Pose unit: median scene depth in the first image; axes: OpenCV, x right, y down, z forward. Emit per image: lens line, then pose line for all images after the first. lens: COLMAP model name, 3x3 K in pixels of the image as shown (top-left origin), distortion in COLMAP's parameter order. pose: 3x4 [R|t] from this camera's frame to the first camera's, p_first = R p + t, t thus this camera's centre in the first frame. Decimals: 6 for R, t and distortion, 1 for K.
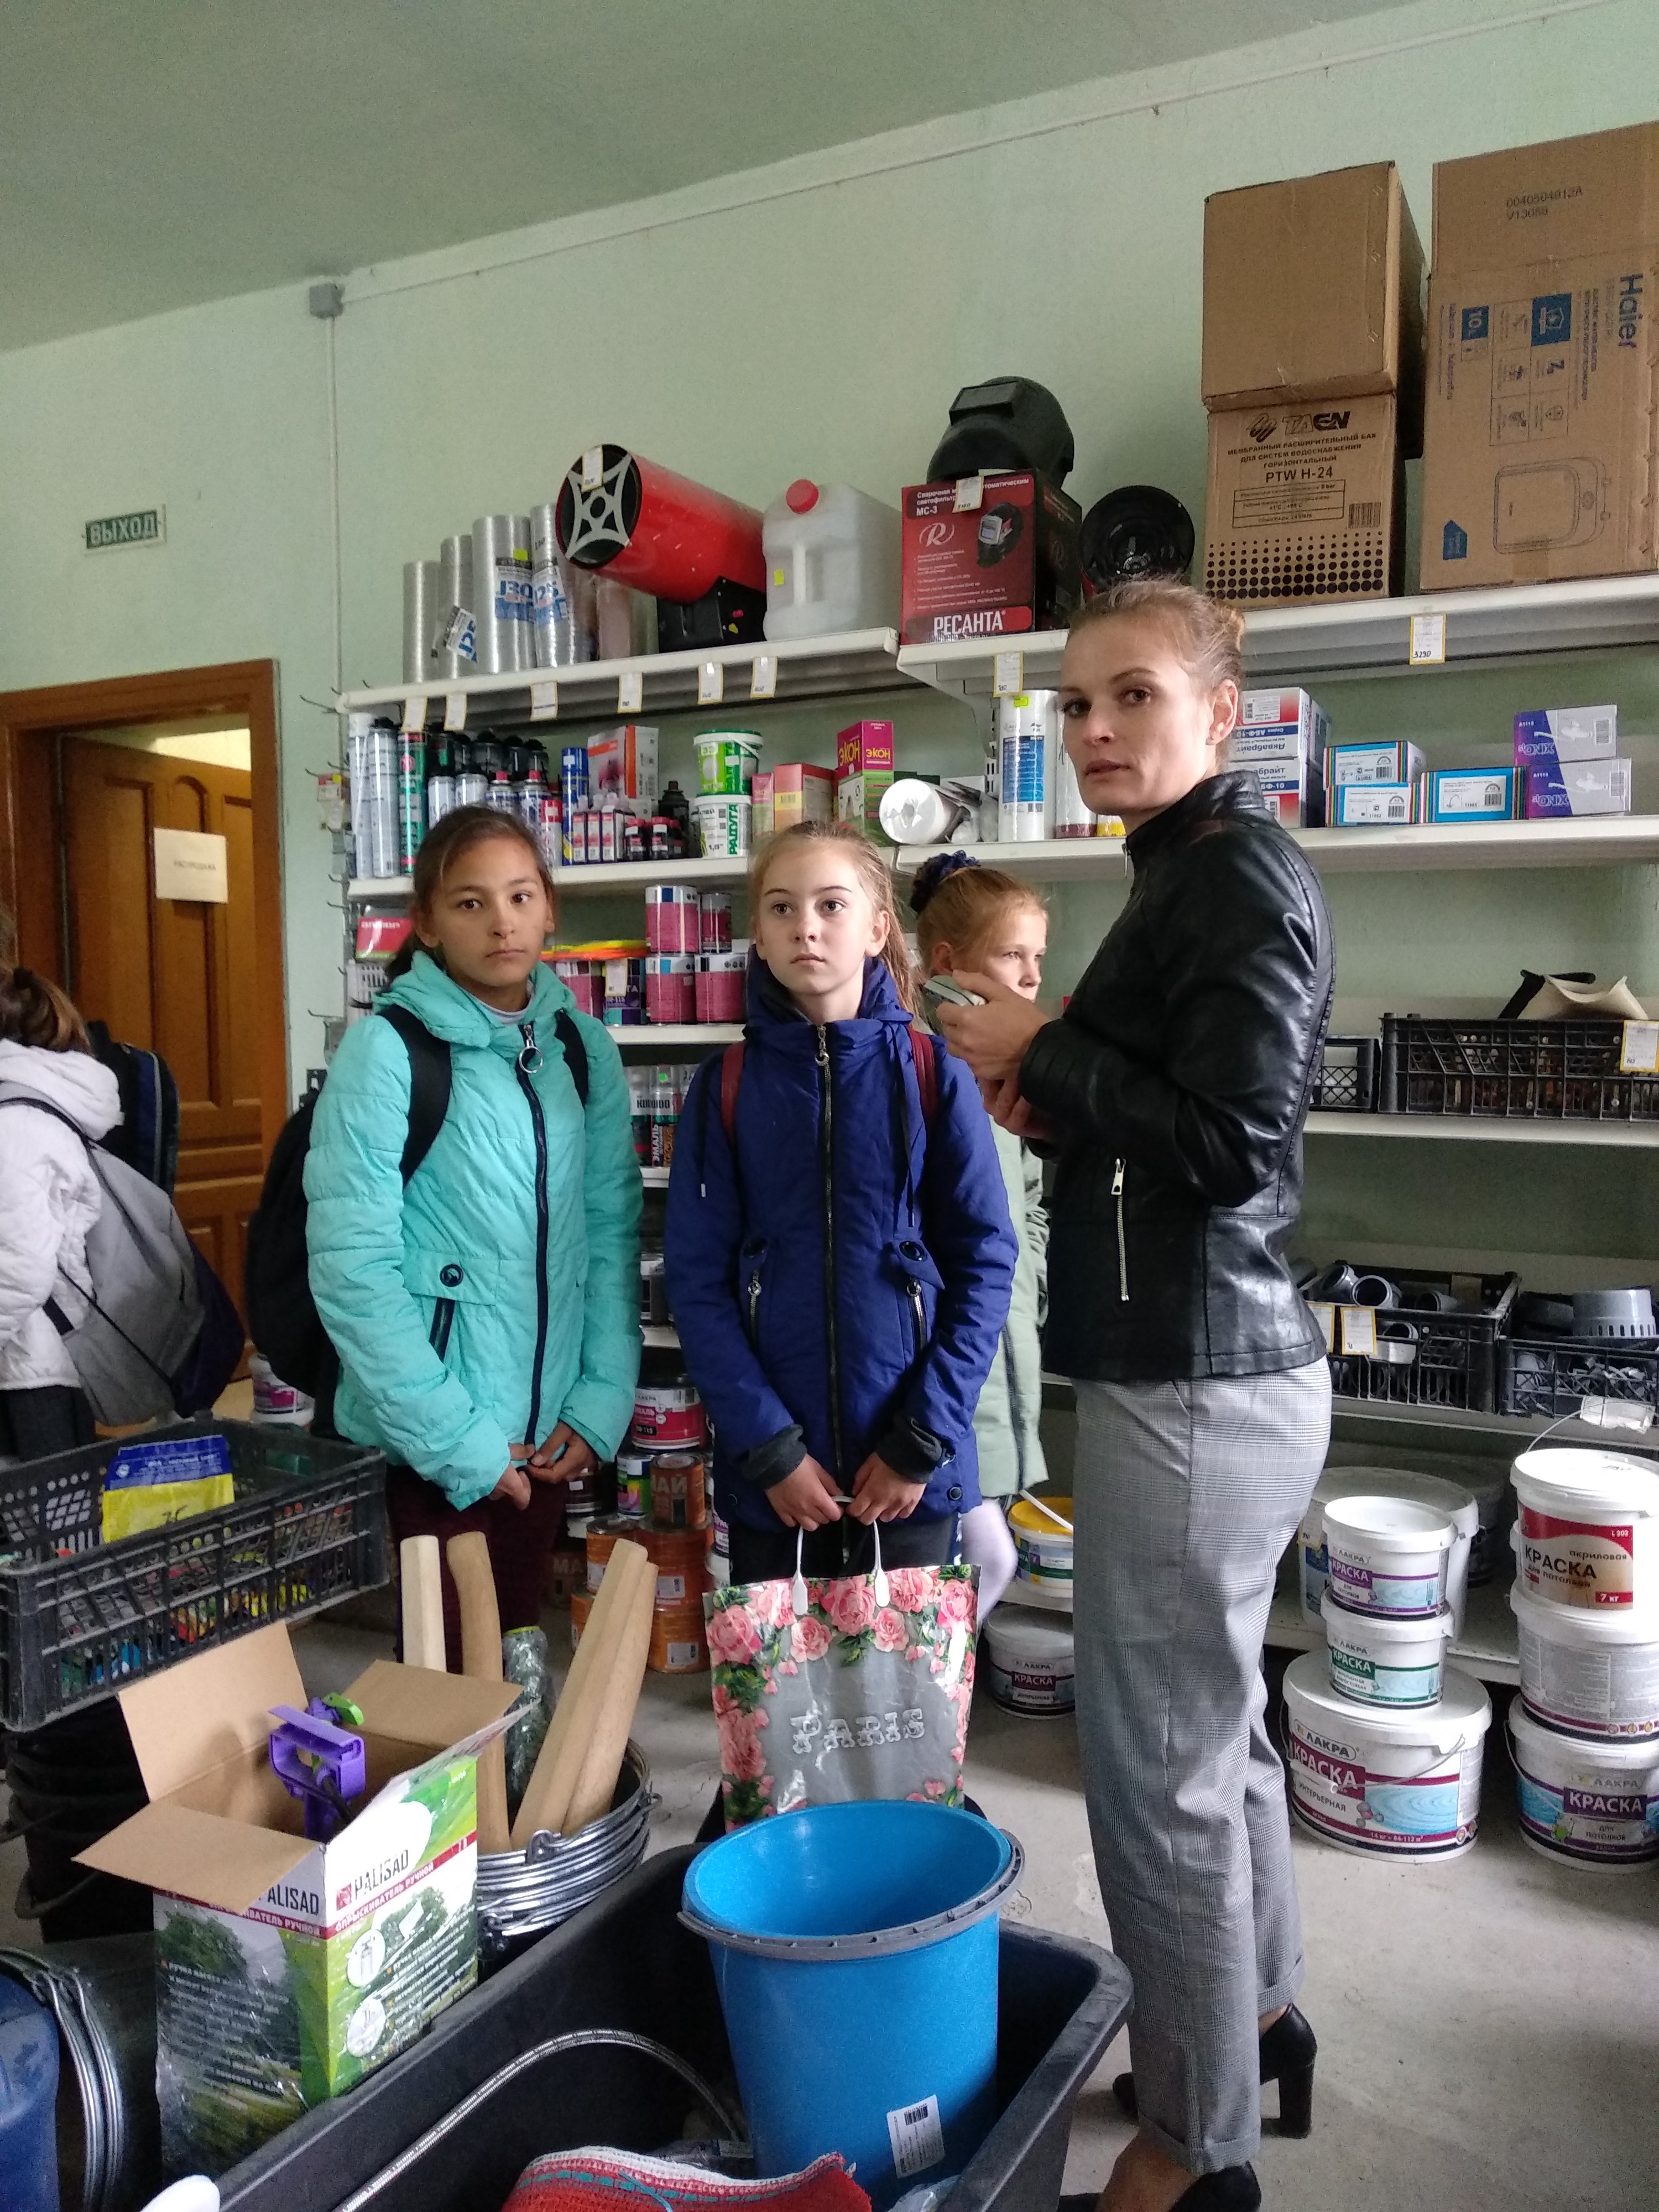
lens RADIAL K [[1717.9, 0, 829.5], [0, 1717.9, 1106.0], [0, 0, 1]] dist [0.077130, -0.139253]
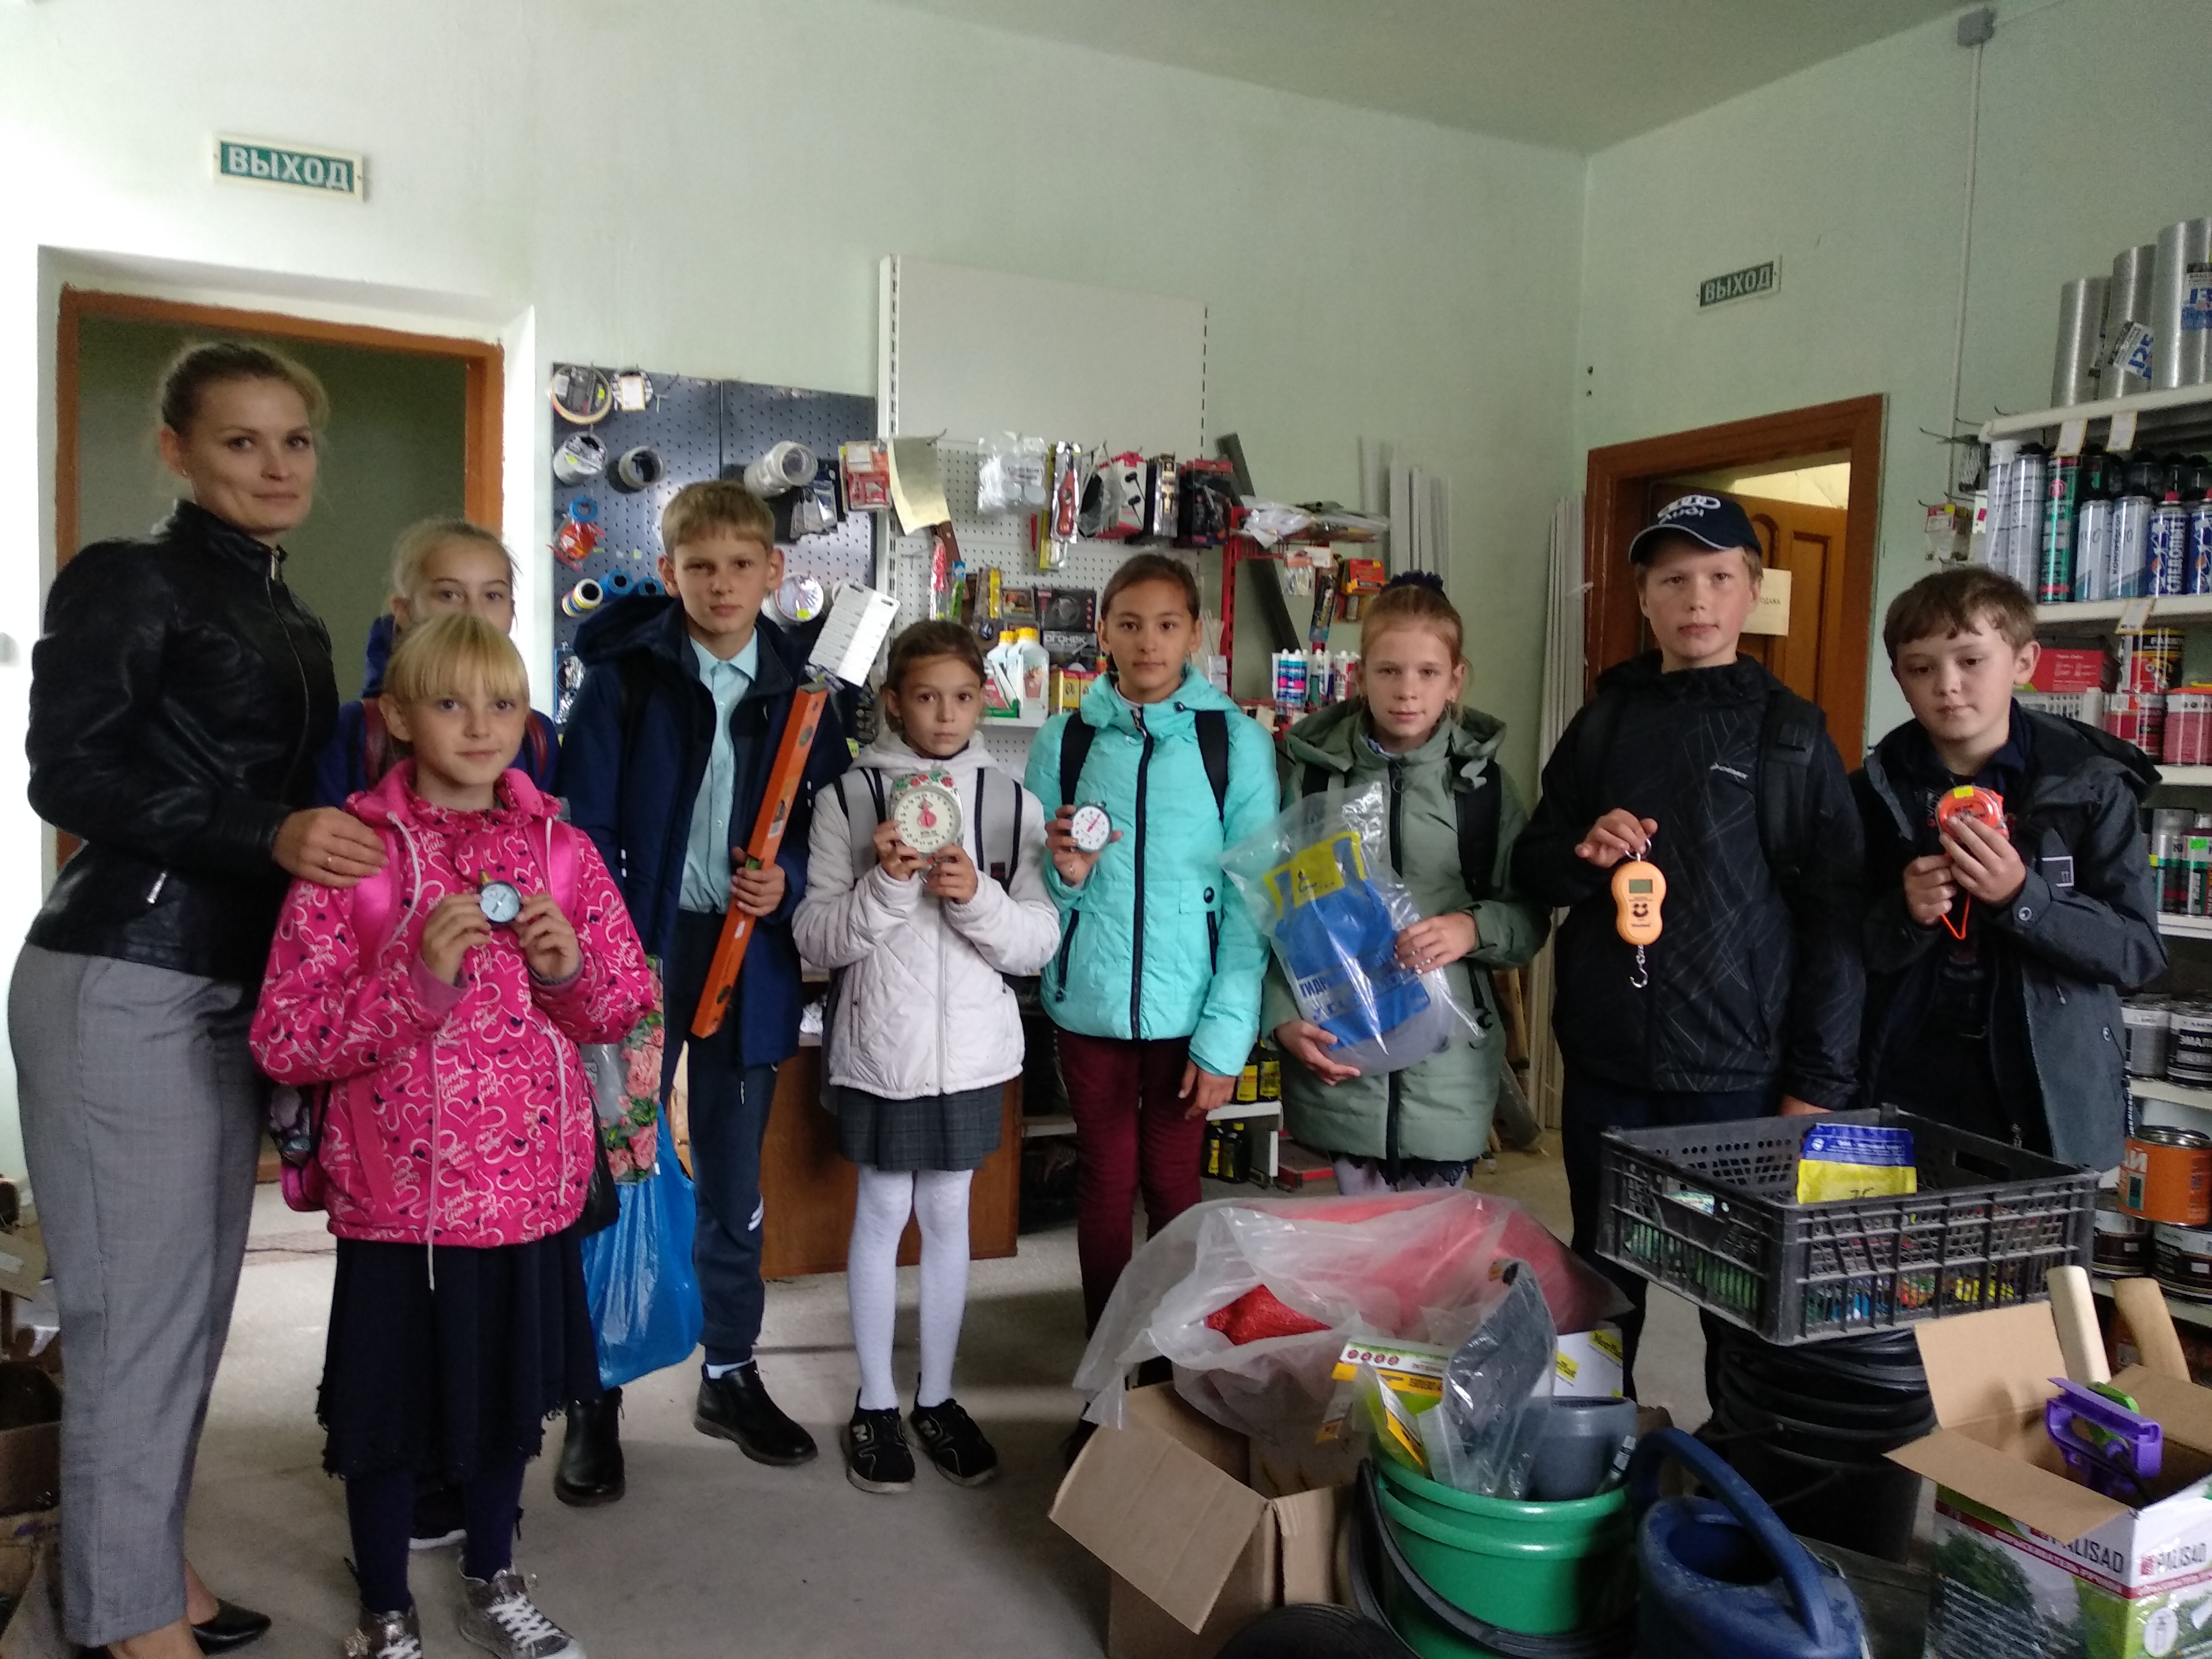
lens RADIAL K [[1712.0, 0, 1106.0], [0, 1712.0, 829.5], [0, 0, 1]] dist [0.003755, -0.012870]
pose [[0.785471, 0.070426, -0.614878, -0.061230], [-0.074310, 0.997049, 0.019272, 0.013476], [0.614421, 0.030554, 0.788387, -0.078593]]
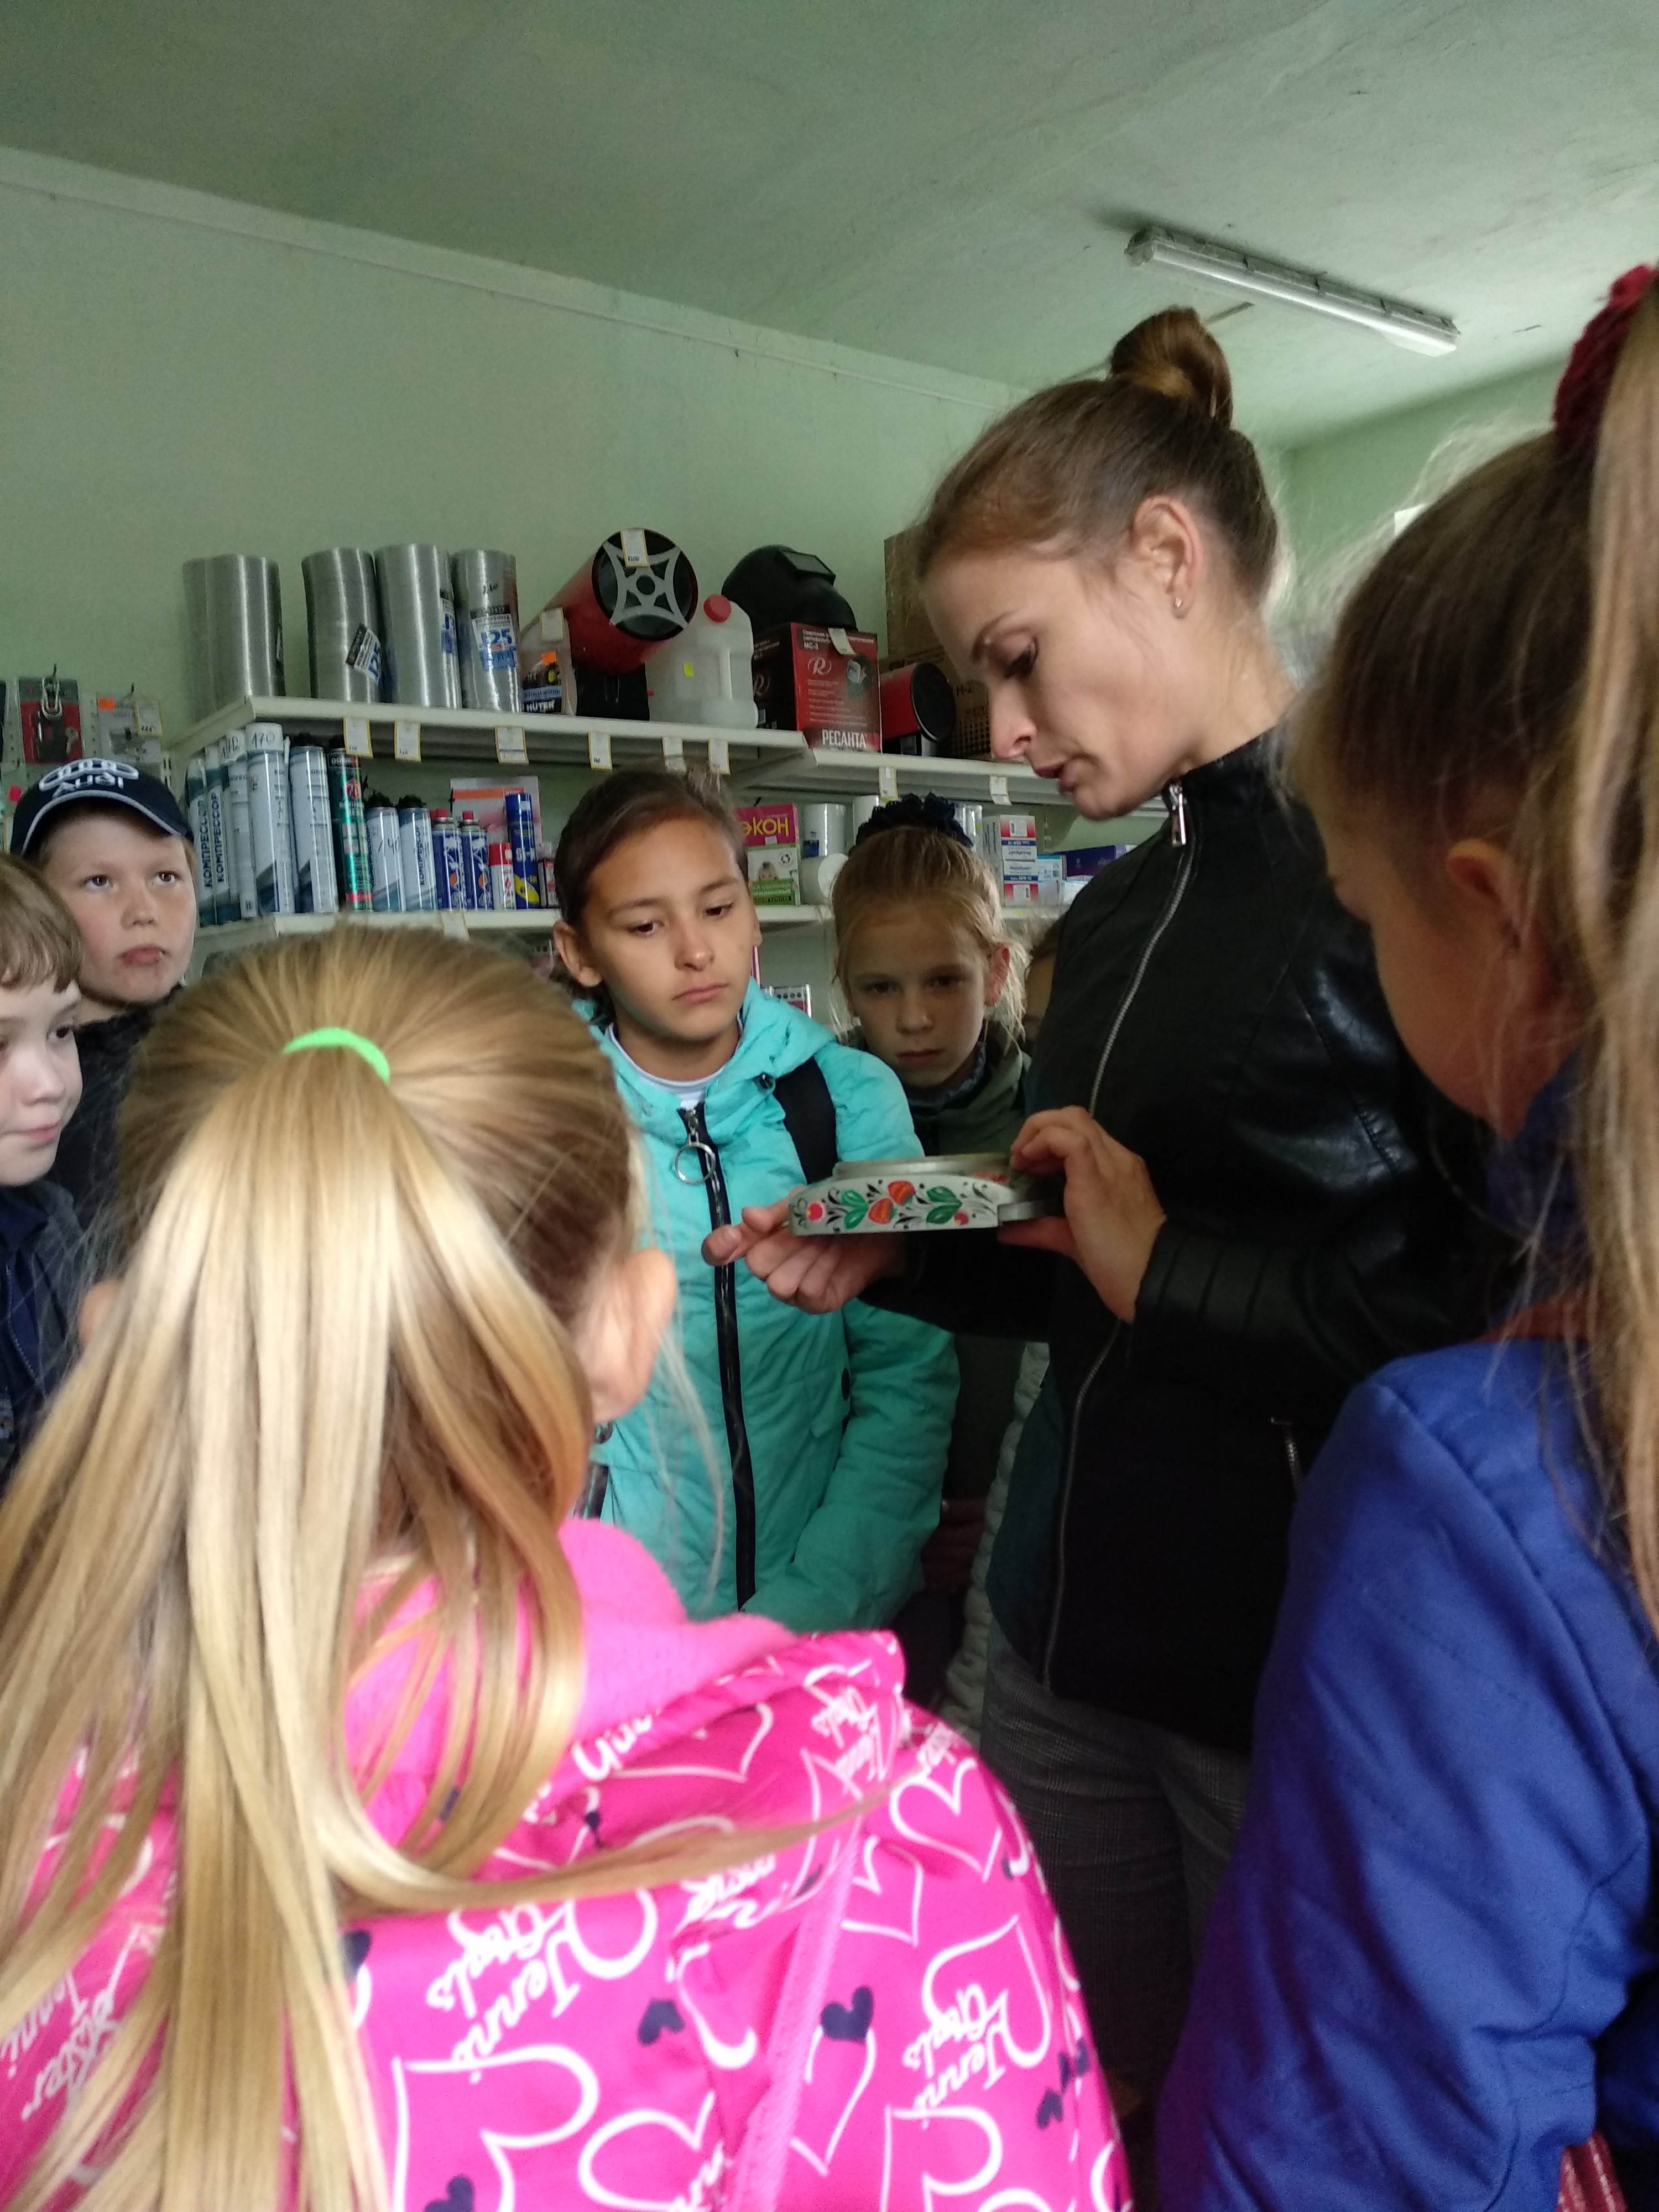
lens RADIAL K [[1712.0, 0, 829.5], [0, 1712.0, 1106.0], [0, 0, 1]] dist [0.003755, -0.012870]
pose [[0.438238, -0.064513, 0.896541, -0.964527], [0.099722, 0.994753, 0.022835, -0.030802], [-0.893310, 0.079398, 0.442372, 0.405489]]
